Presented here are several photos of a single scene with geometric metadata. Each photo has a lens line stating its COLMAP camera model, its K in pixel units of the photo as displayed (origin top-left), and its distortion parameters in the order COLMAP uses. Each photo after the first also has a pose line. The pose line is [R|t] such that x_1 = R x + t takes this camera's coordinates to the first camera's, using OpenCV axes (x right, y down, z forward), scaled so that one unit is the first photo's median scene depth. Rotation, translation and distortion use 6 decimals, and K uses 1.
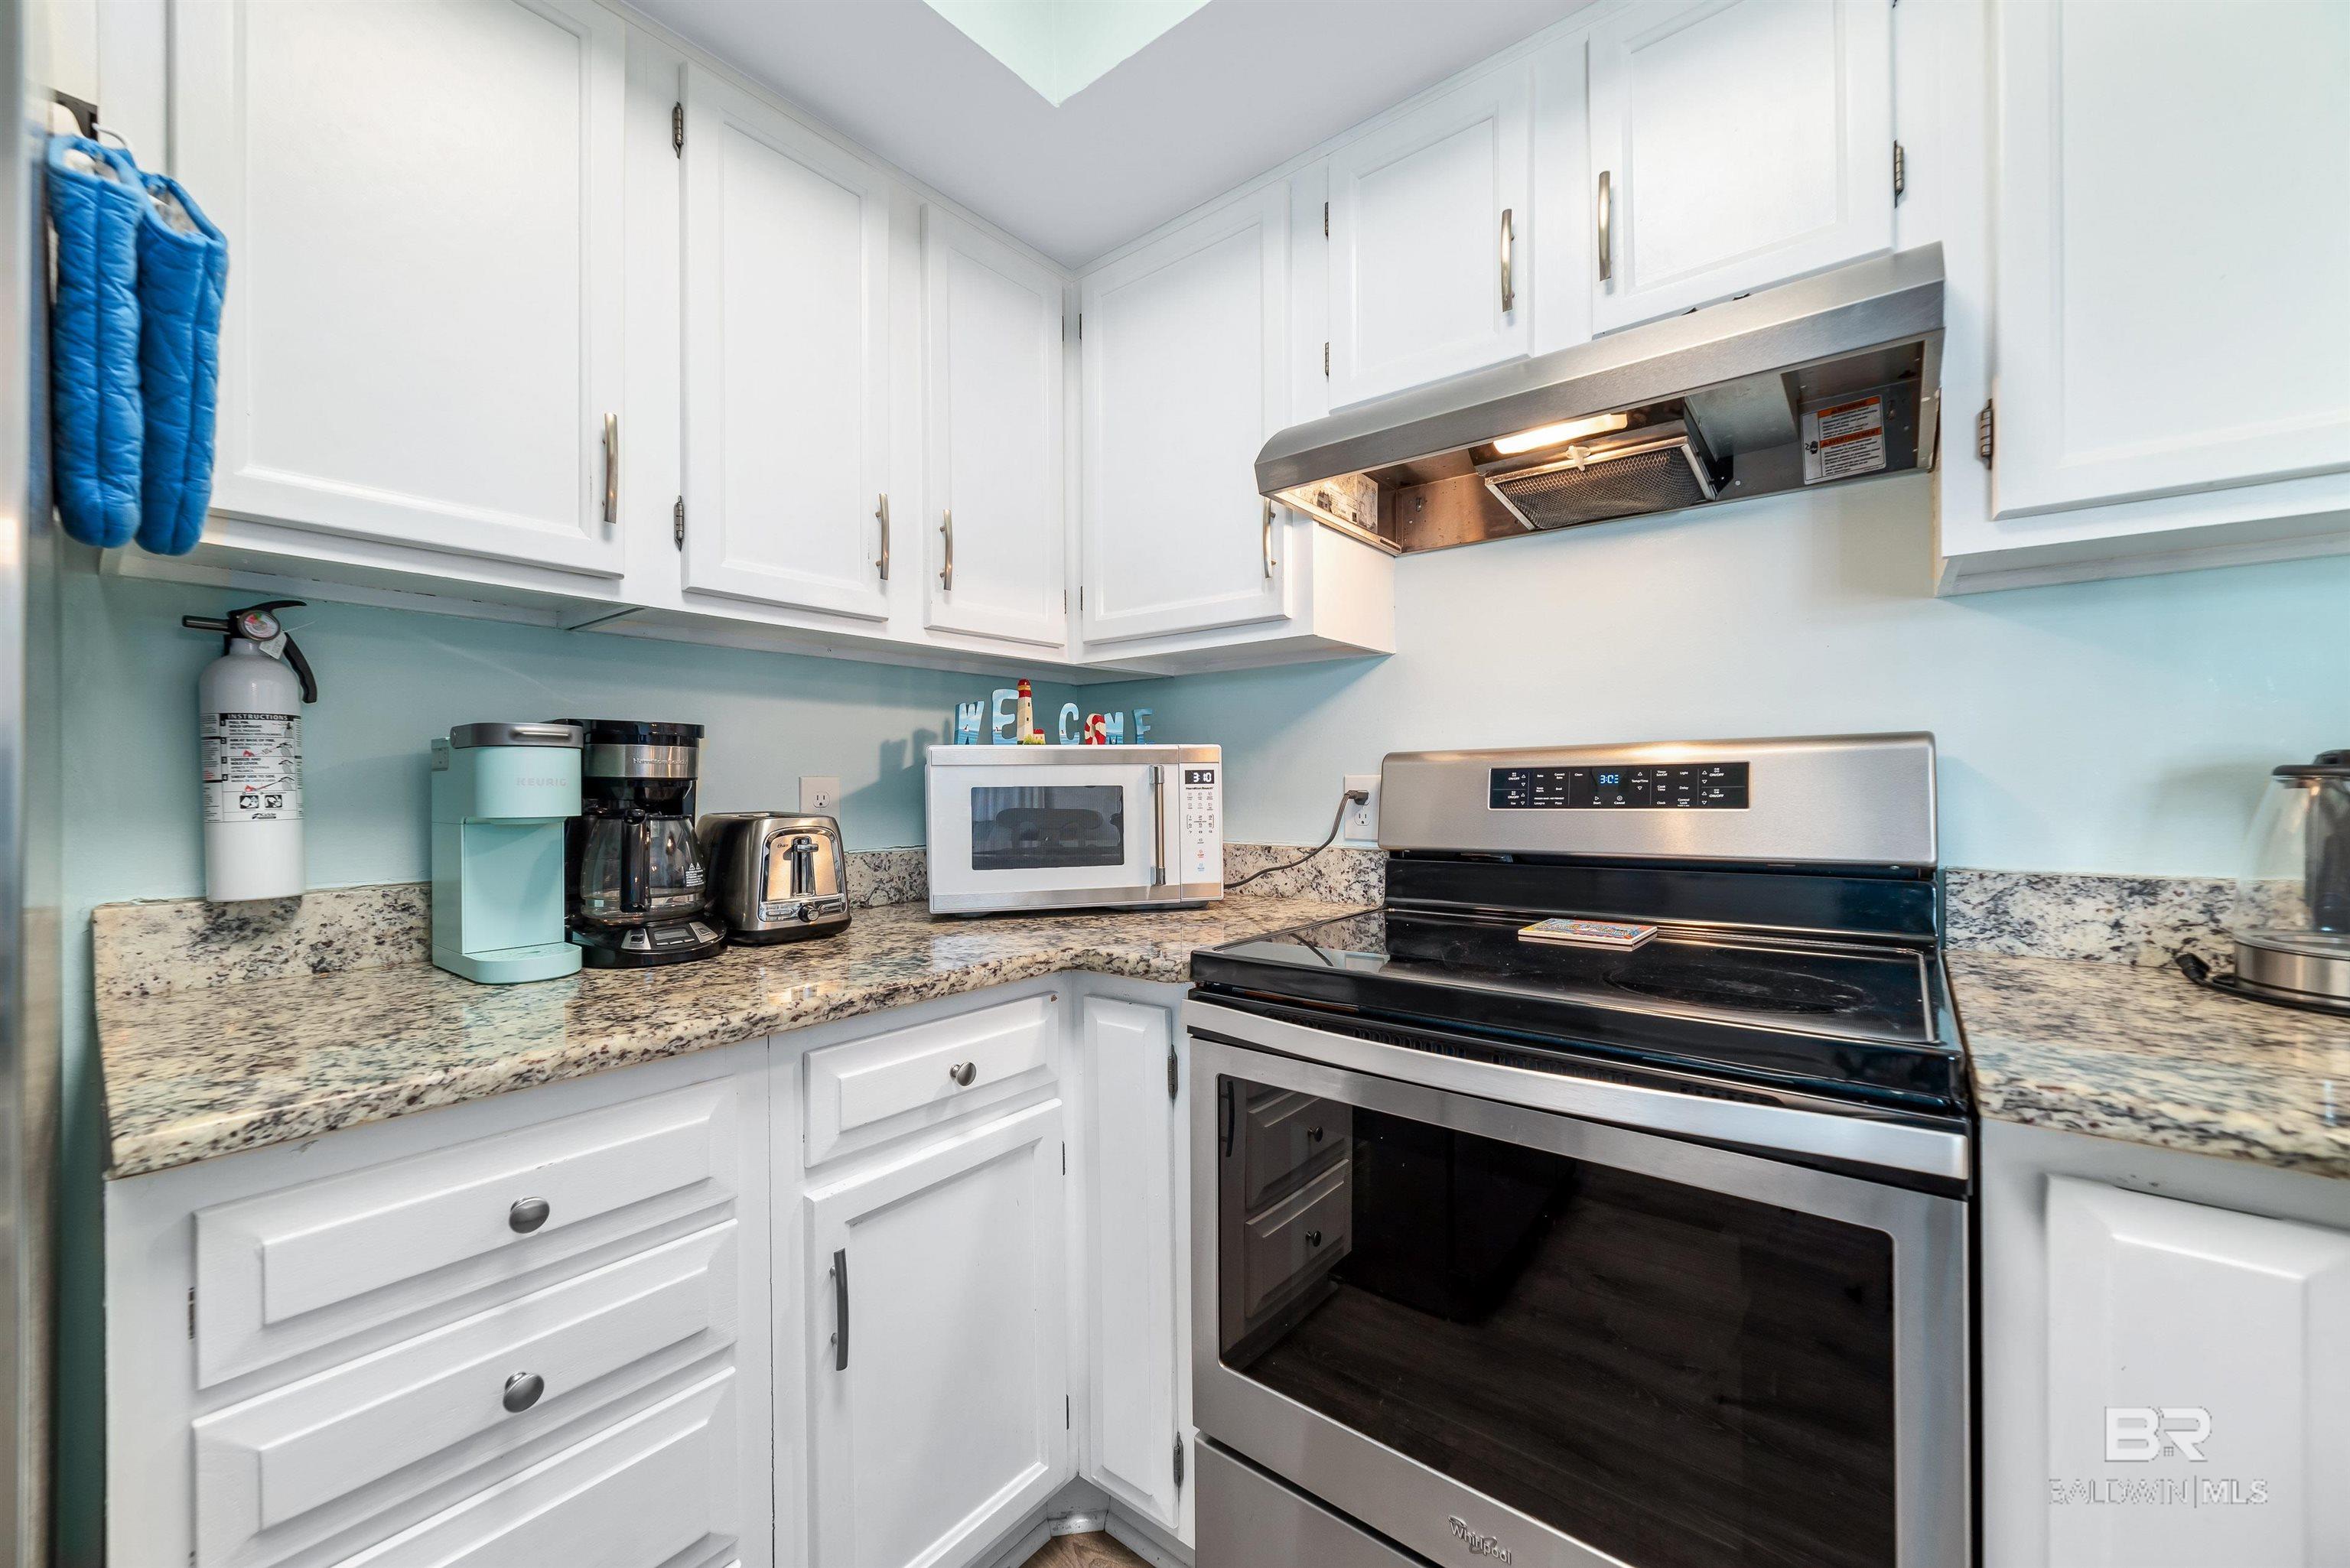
lens RADIAL K [[901.7, 0, 1170.9], [0, 901.7, 788.6], [0, 0, 1]] dist [-0.000893, -0.000062]
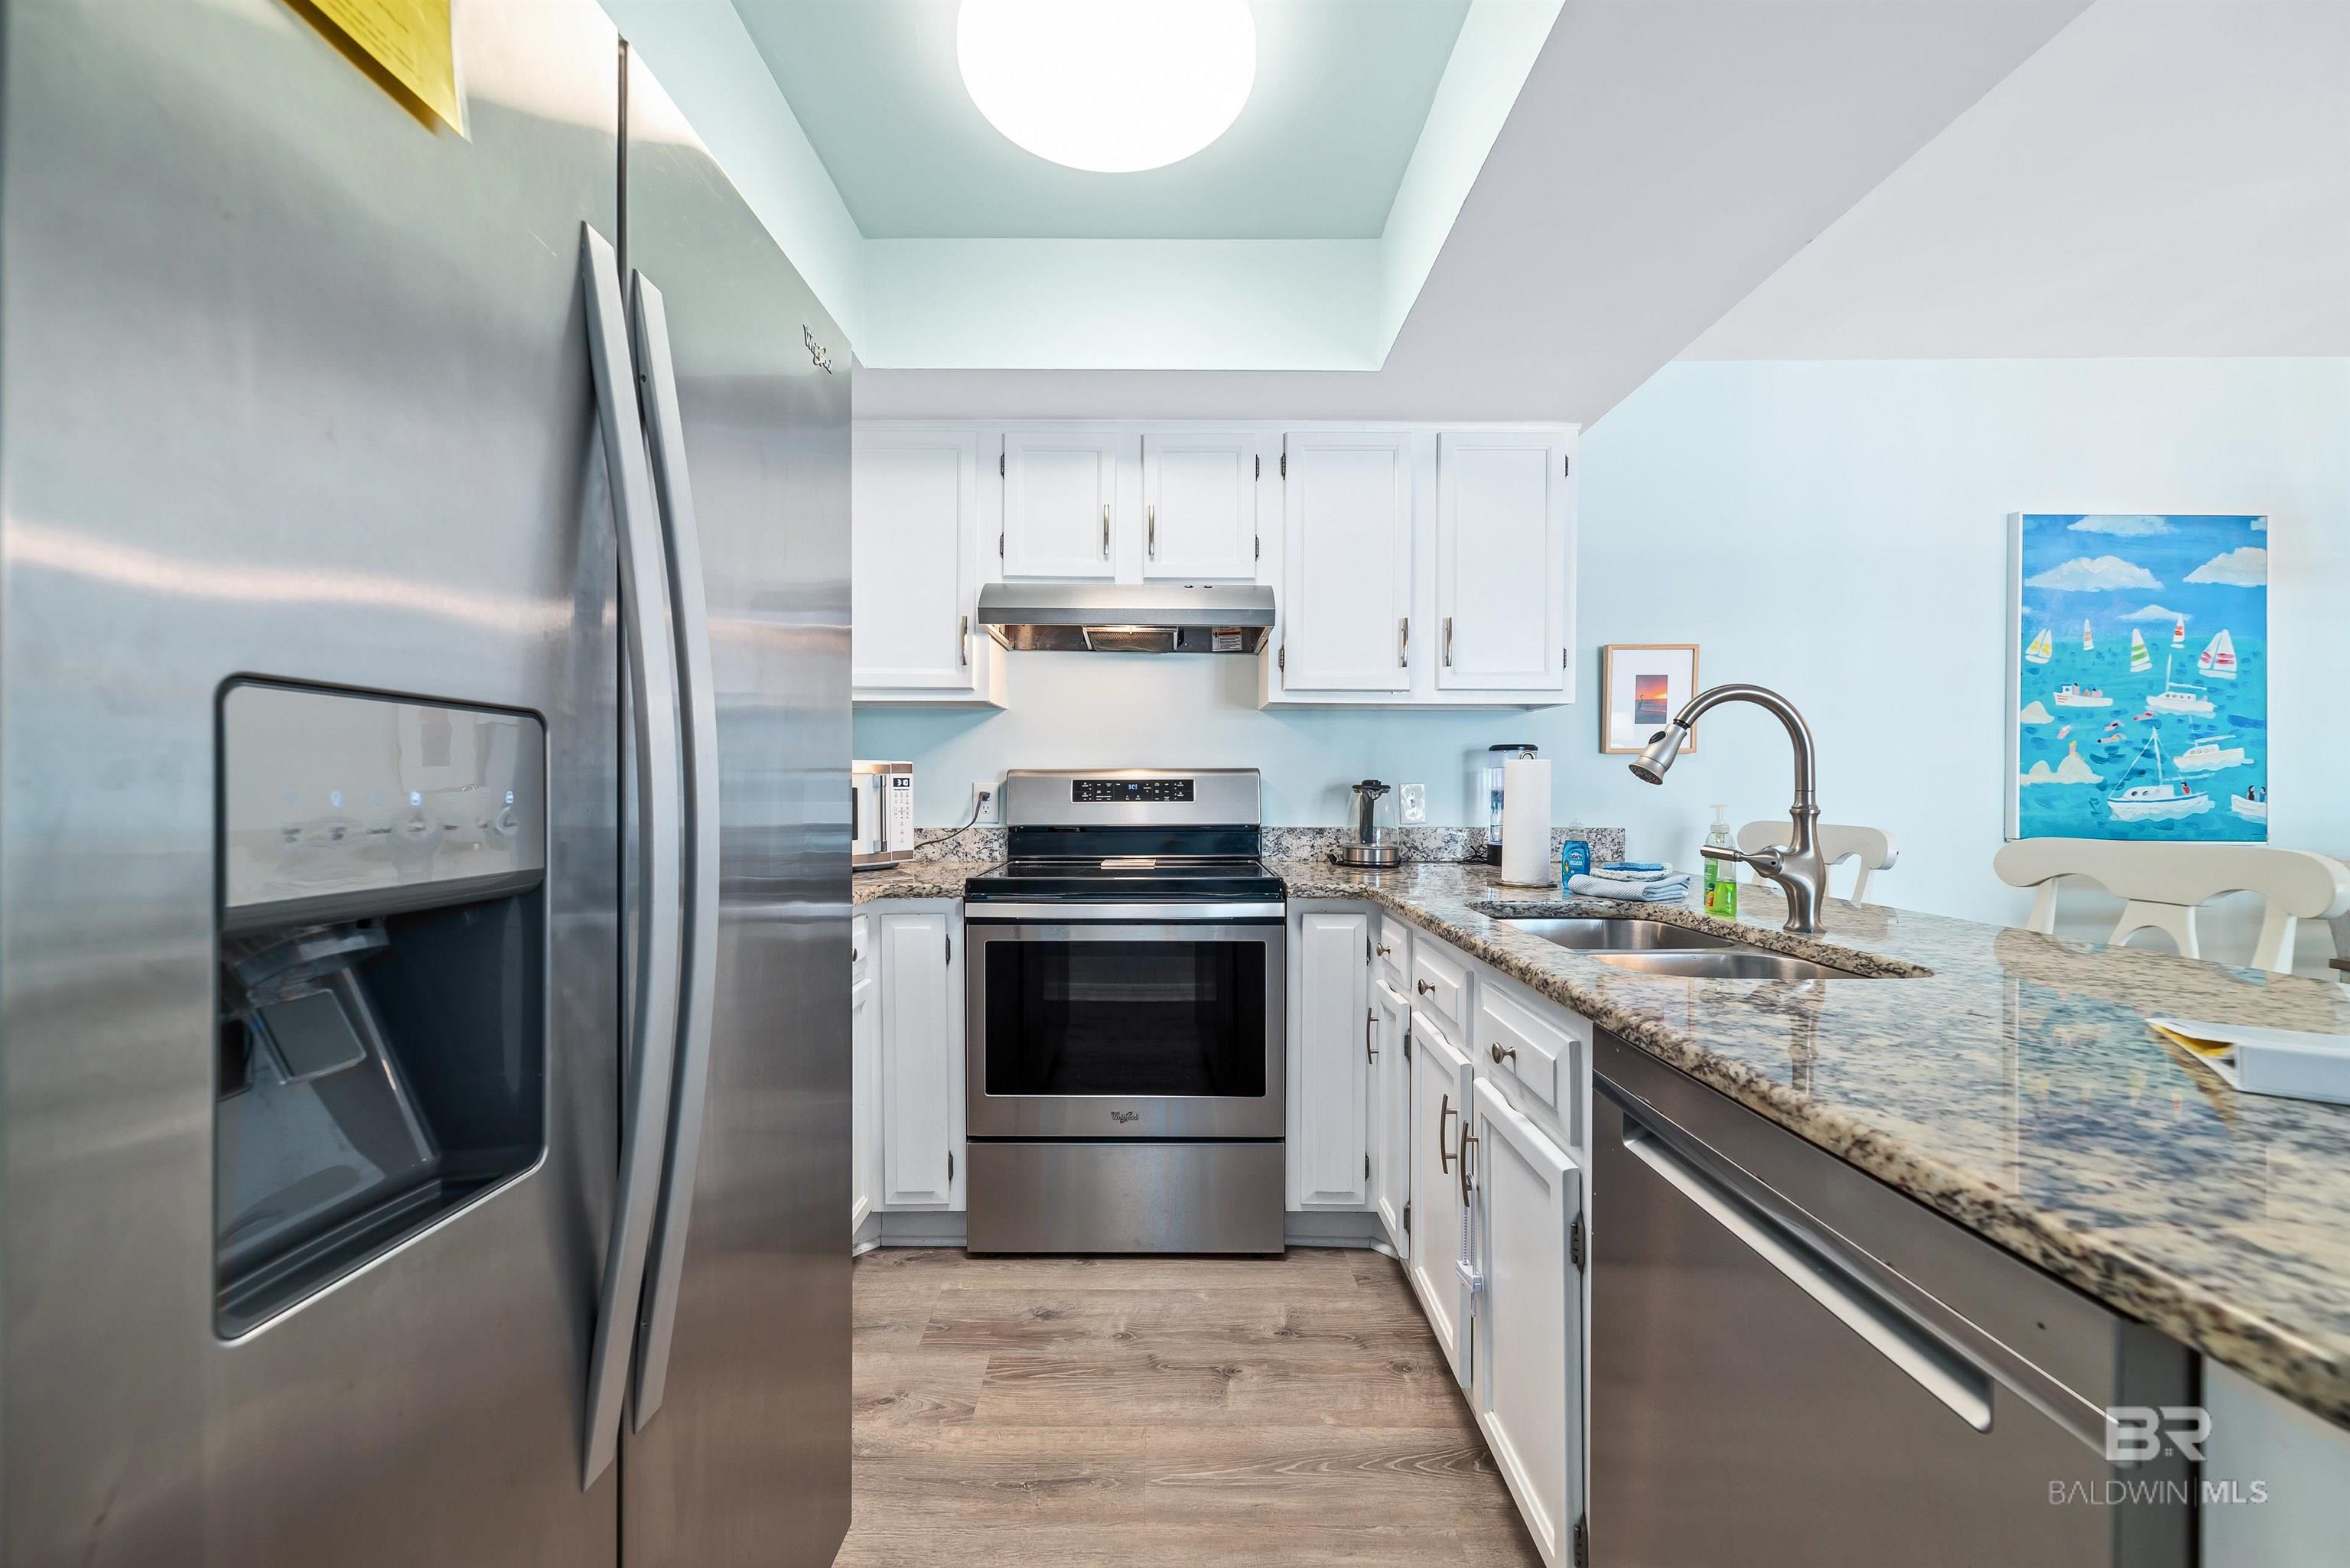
lens RADIAL K [[916.9, 0, 1163.7], [0, 916.9, 795.0], [0, 0, 1]] dist [-0.002089, 0.000203]
pose [[0.782999, 0.004302, 0.622008, -0.719615], [-0.006169, 0.999981, 0.000849, 0.005485], [-0.621992, -0.004502, 0.783011, -0.619246]]
